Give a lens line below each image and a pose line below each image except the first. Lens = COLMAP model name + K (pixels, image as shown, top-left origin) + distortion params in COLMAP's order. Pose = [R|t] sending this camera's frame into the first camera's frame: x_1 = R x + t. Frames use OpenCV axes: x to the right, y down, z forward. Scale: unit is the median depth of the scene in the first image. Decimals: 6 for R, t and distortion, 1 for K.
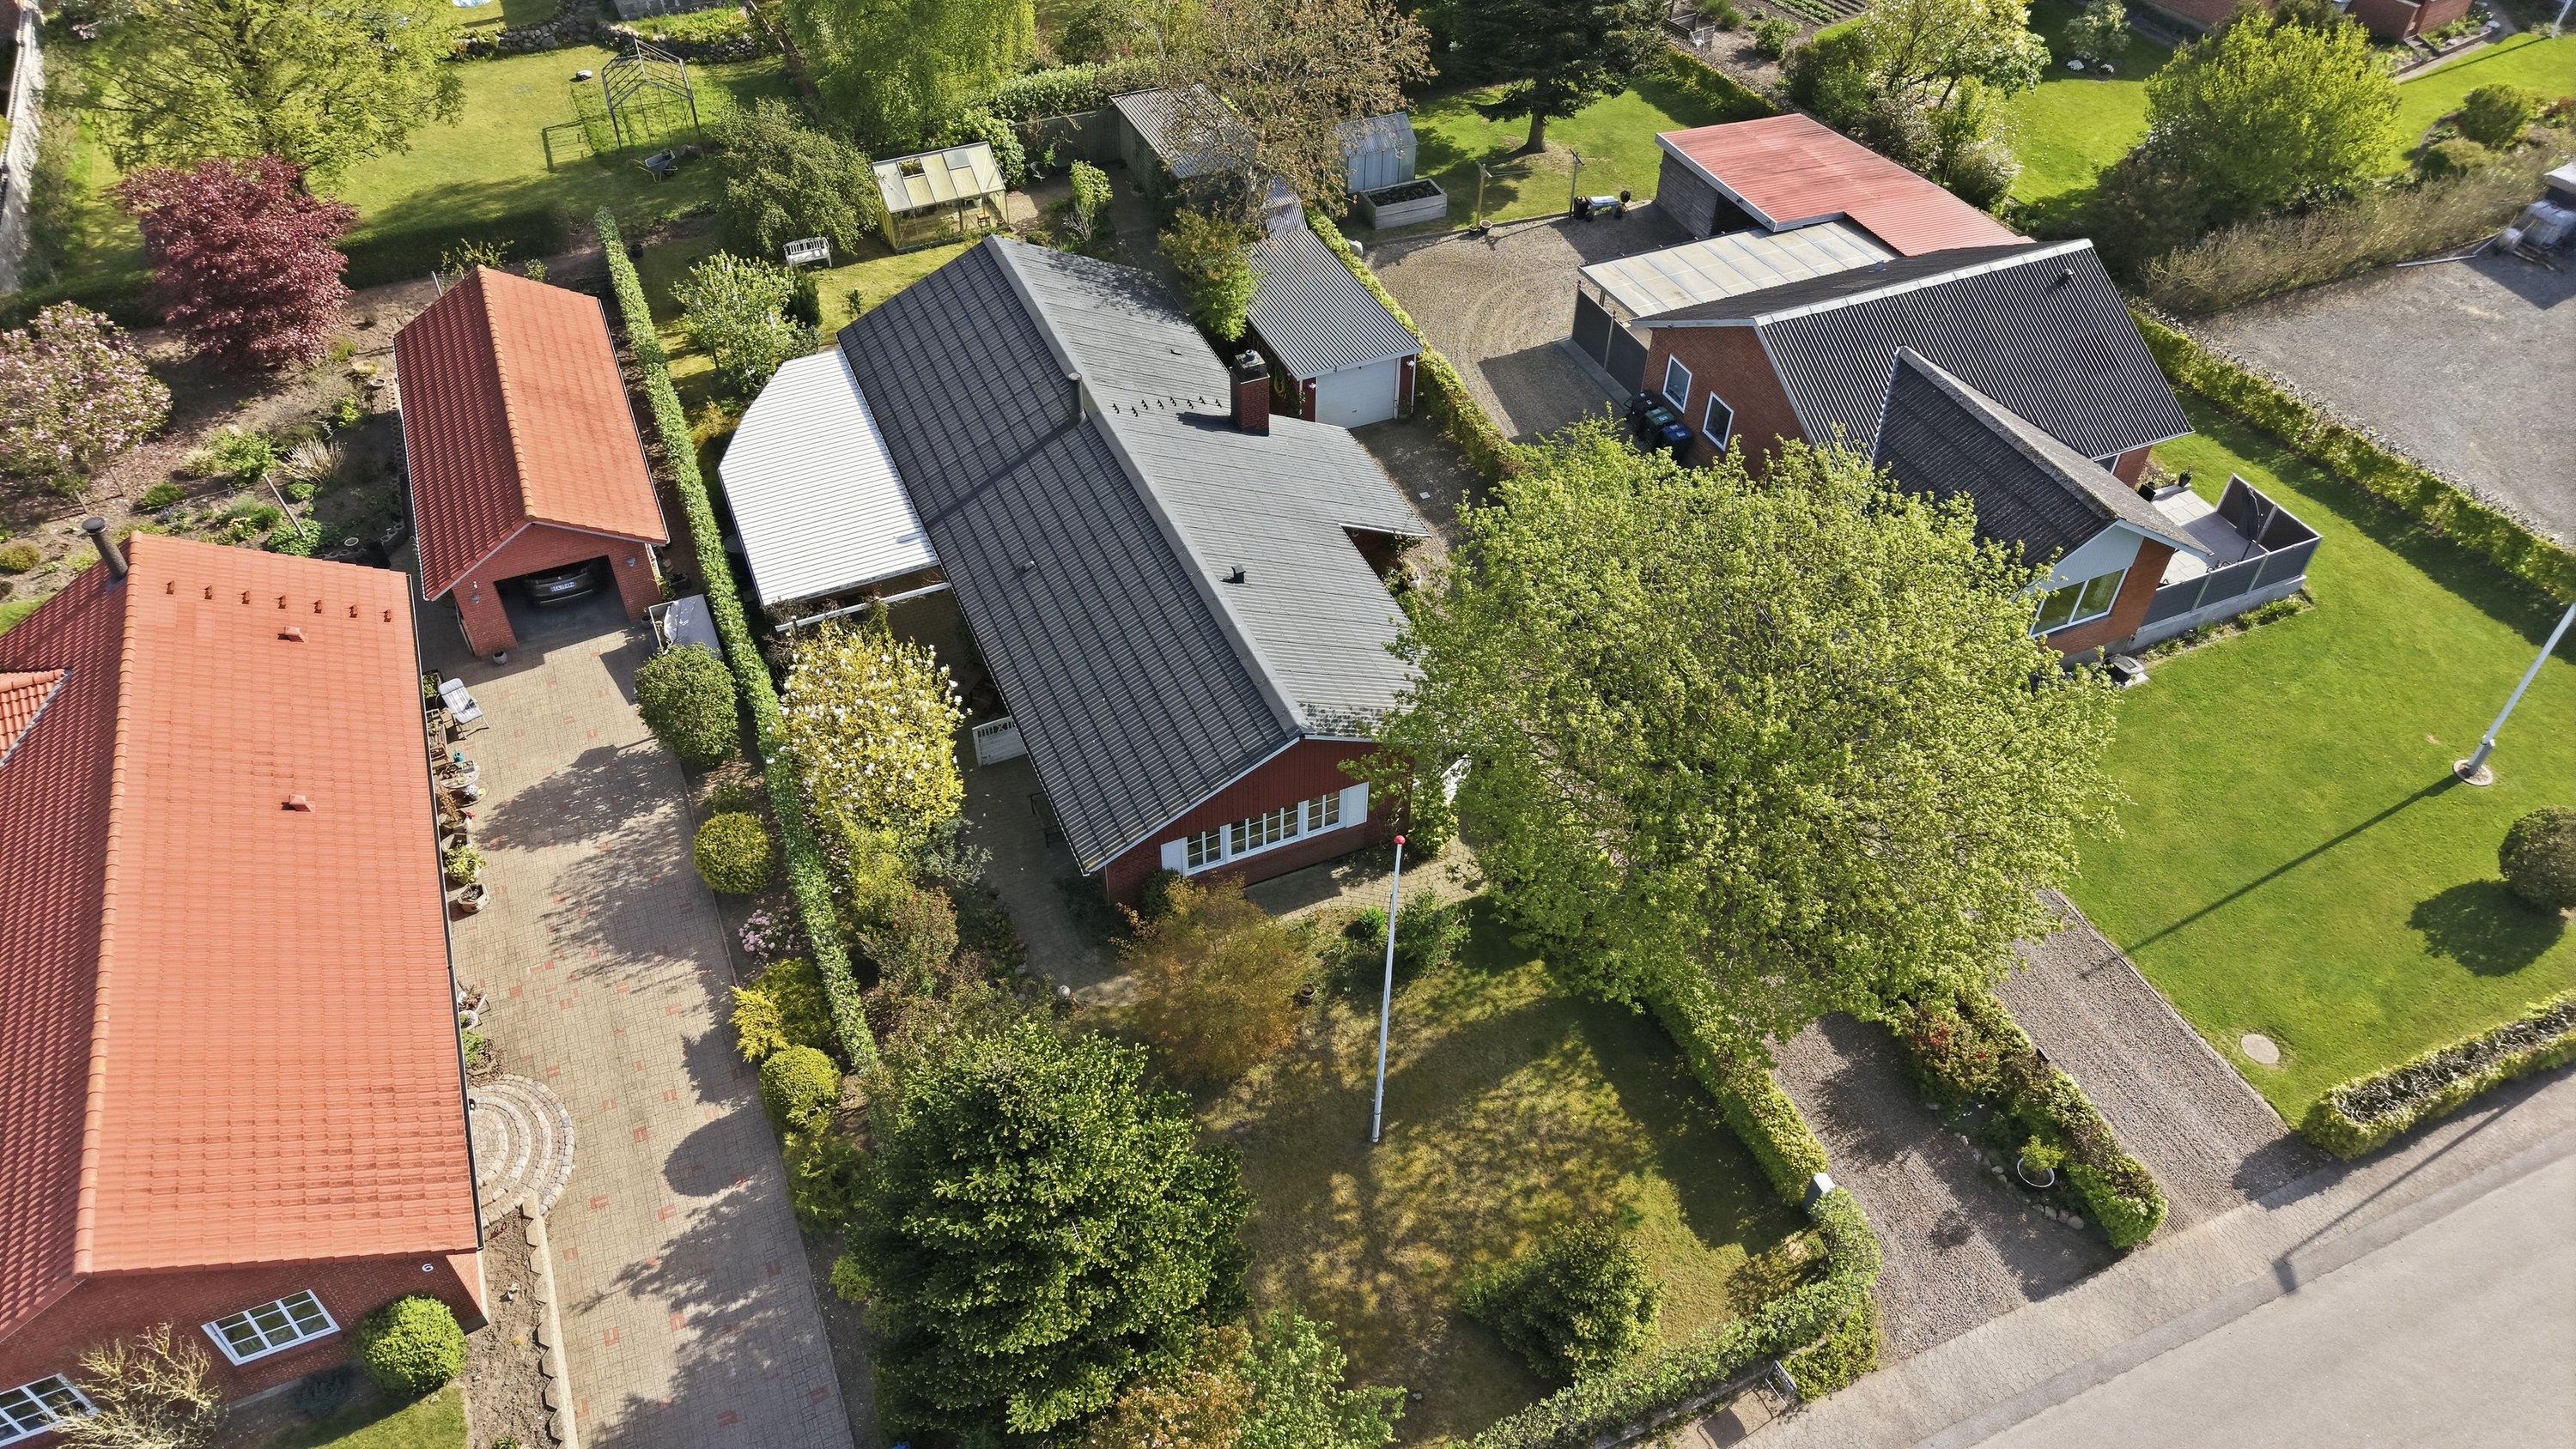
lens RADIAL K [[1736.6, 0, 1288.0], [0, 1736.6, 724.5], [0, 0, 1]] dist [0.001873, -0.006201]
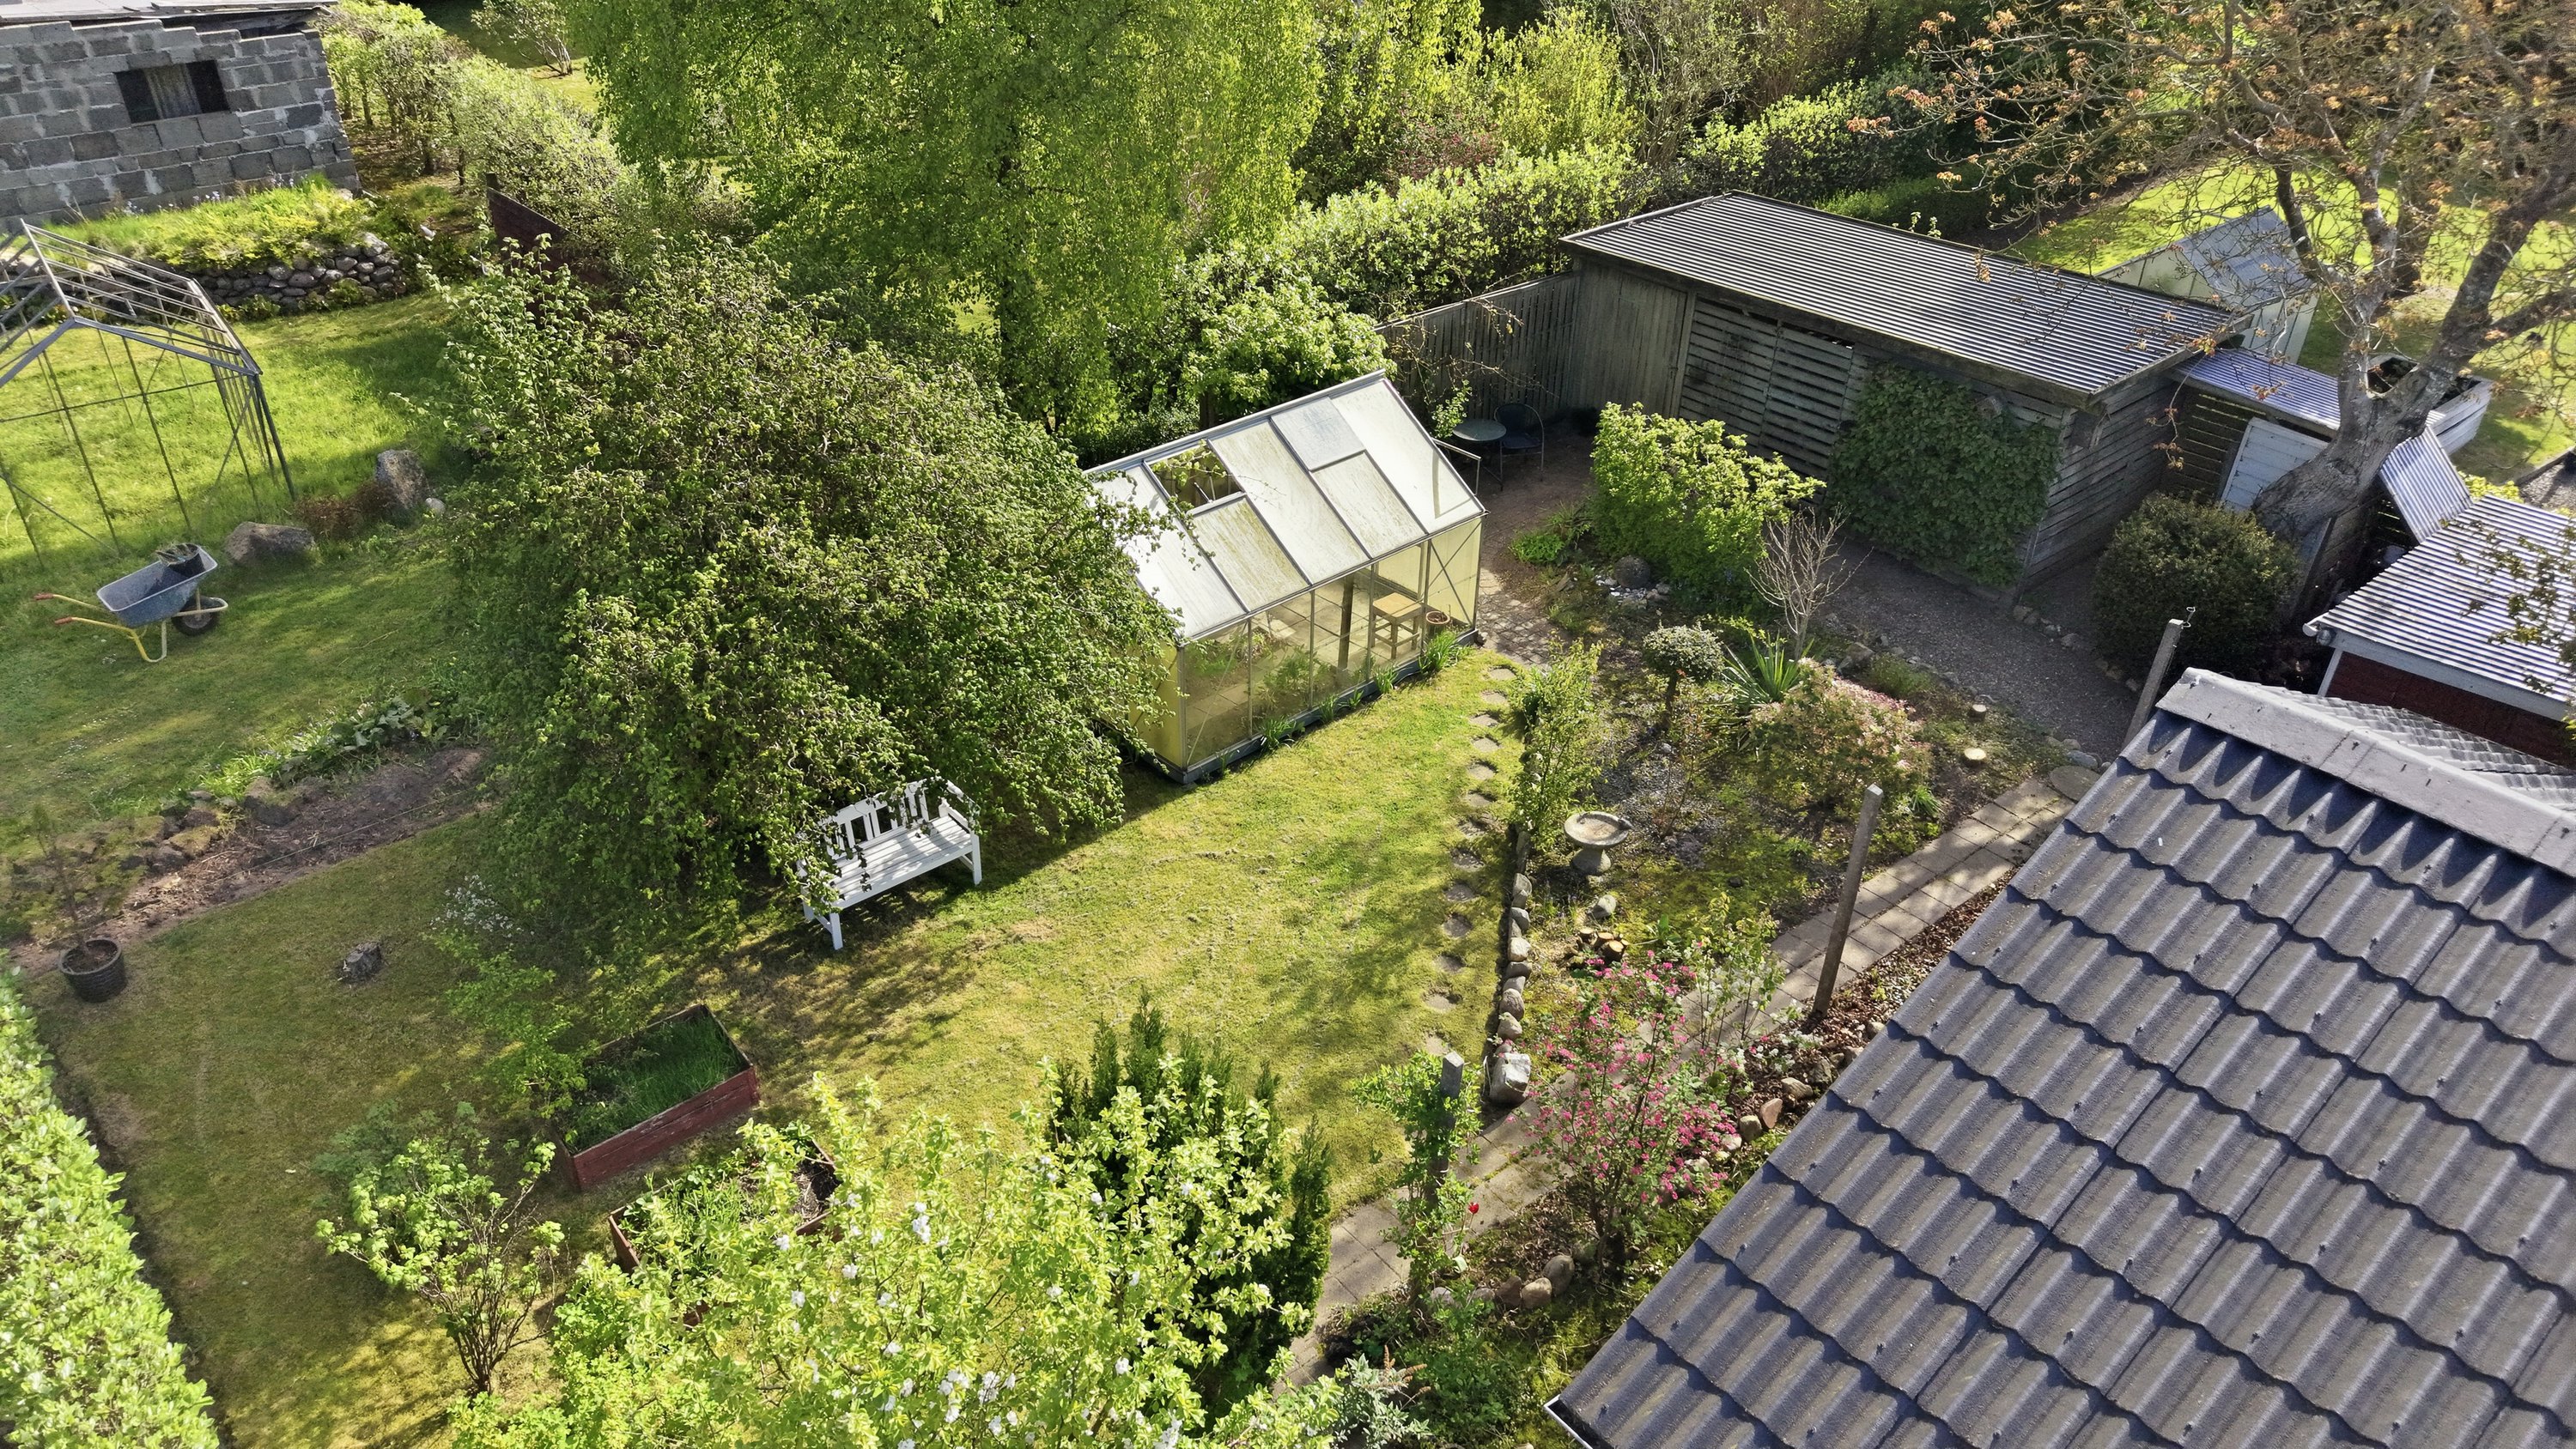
lens RADIAL K [[1736.6, 0, 1288.0], [0, 1736.6, 724.5], [0, 0, 1]] dist [0.001873, -0.006201]
pose [[0.955323, -0.154737, 0.251824, -0.269259], [0.199769, 0.965972, -0.164290, -0.227238], [-0.217833, 0.207257, 0.953726, 0.719398]]
